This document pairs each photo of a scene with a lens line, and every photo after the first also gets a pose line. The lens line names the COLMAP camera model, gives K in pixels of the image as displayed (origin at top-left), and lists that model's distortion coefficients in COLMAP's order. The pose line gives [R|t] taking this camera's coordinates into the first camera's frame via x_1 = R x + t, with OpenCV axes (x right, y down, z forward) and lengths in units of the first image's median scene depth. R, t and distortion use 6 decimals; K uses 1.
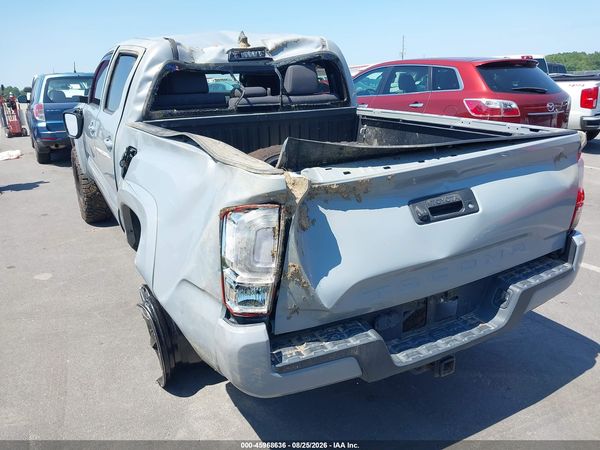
lens RADIAL K [[474.0, 0, 300.4], [0, 474.0, 224.8], [0, 0, 1]] dist [0.008185, -0.011436]
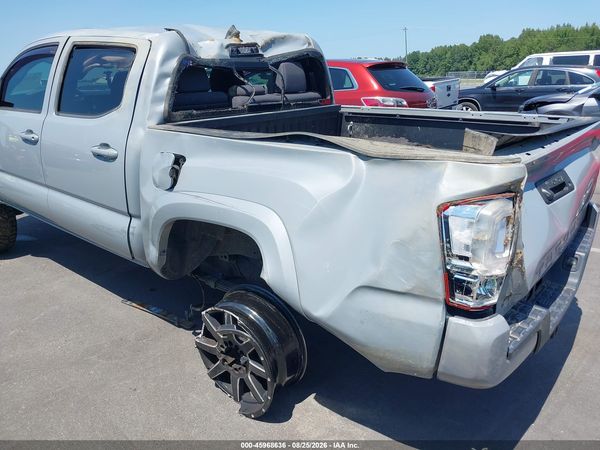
lens RADIAL K [[474.0, 0, 300.0], [0, 474.0, 223.6], [0, 0, 1]] dist [0.008185, -0.011436]
pose [[0.927968, -0.108538, 0.356504, -0.427183], [0.111245, 0.993708, 0.012968, -0.021267], [-0.355668, 0.027626, 0.934204, 0.107675]]
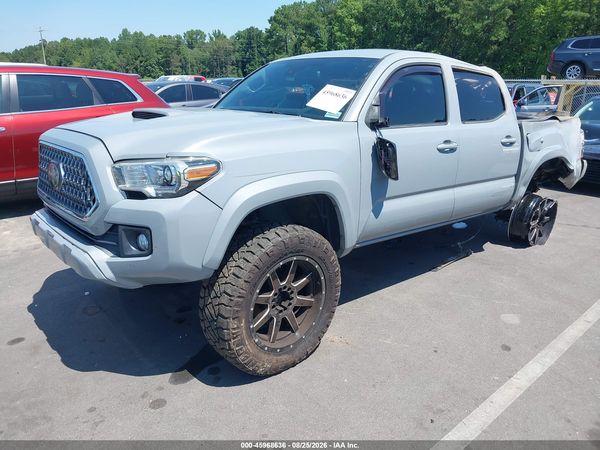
lens RADIAL K [[474.0, 0, 297.8], [0, 474.0, 226.4], [0, 0, 1]] dist [0.008185, -0.011436]
pose [[-0.208288, -0.266242, 0.941133, -1.733463], [0.282725, 0.904769, 0.318526, -0.593520], [-0.936314, 0.332427, -0.113179, 1.936362]]
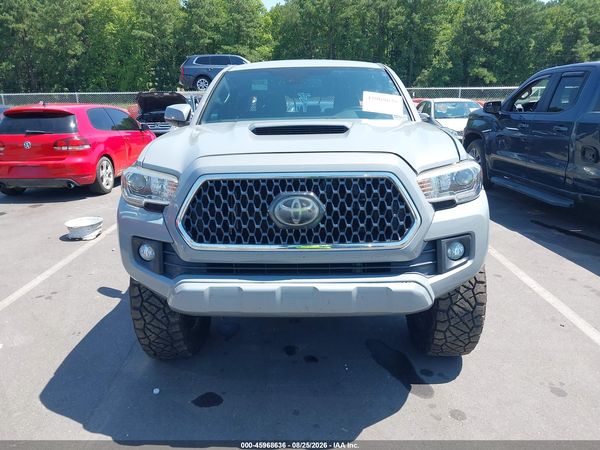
lens RADIAL K [[474.0, 0, 295.0], [0, 474.0, 226.2], [0, 0, 1]] dist [0.008185, -0.011436]
pose [[-0.855735, -0.105688, 0.506505, -1.089272], [0.182410, 0.854445, 0.486468, -0.850094], [-0.484195, 0.508679, -0.711900, 2.763829]]
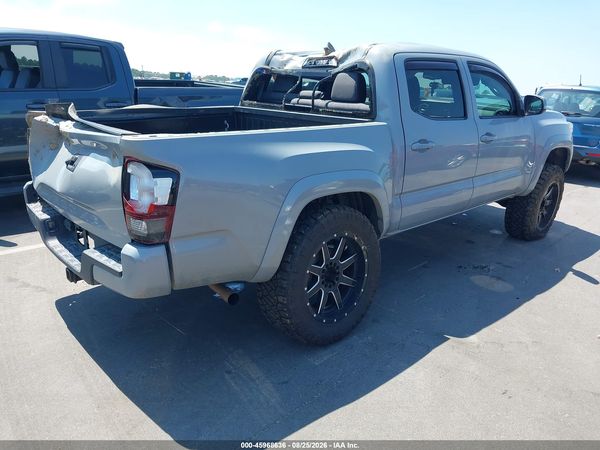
lens RADIAL K [[474.0, 0, 297.3], [0, 474.0, 226.6], [0, 0, 1]] dist [0.008185, -0.011436]
pose [[0.242206, 0.316636, -0.917103, 1.191390], [-0.339141, 0.913250, 0.225739, -0.267640], [0.909021, 0.256351, 0.328579, 0.761729]]
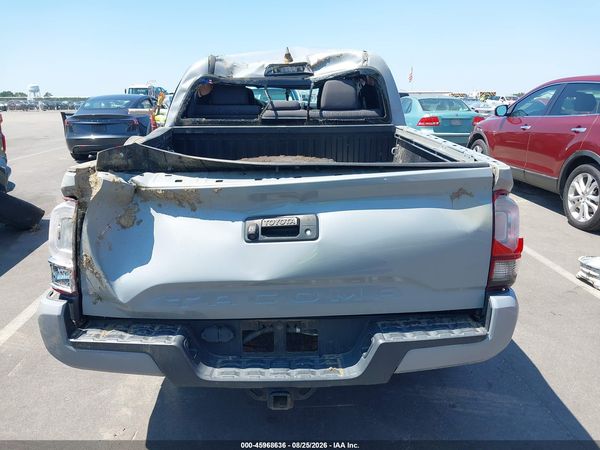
lens RADIAL K [[474.0, 0, 302.3], [0, 474.0, 225.5], [0, 0, 1]] dist [0.008185, -0.011436]
pose [[0.887453, 0.144526, -0.437653, 0.481980], [-0.156495, 0.987639, 0.008815, -0.038347], [0.433517, 0.060668, 0.899101, 0.107494]]
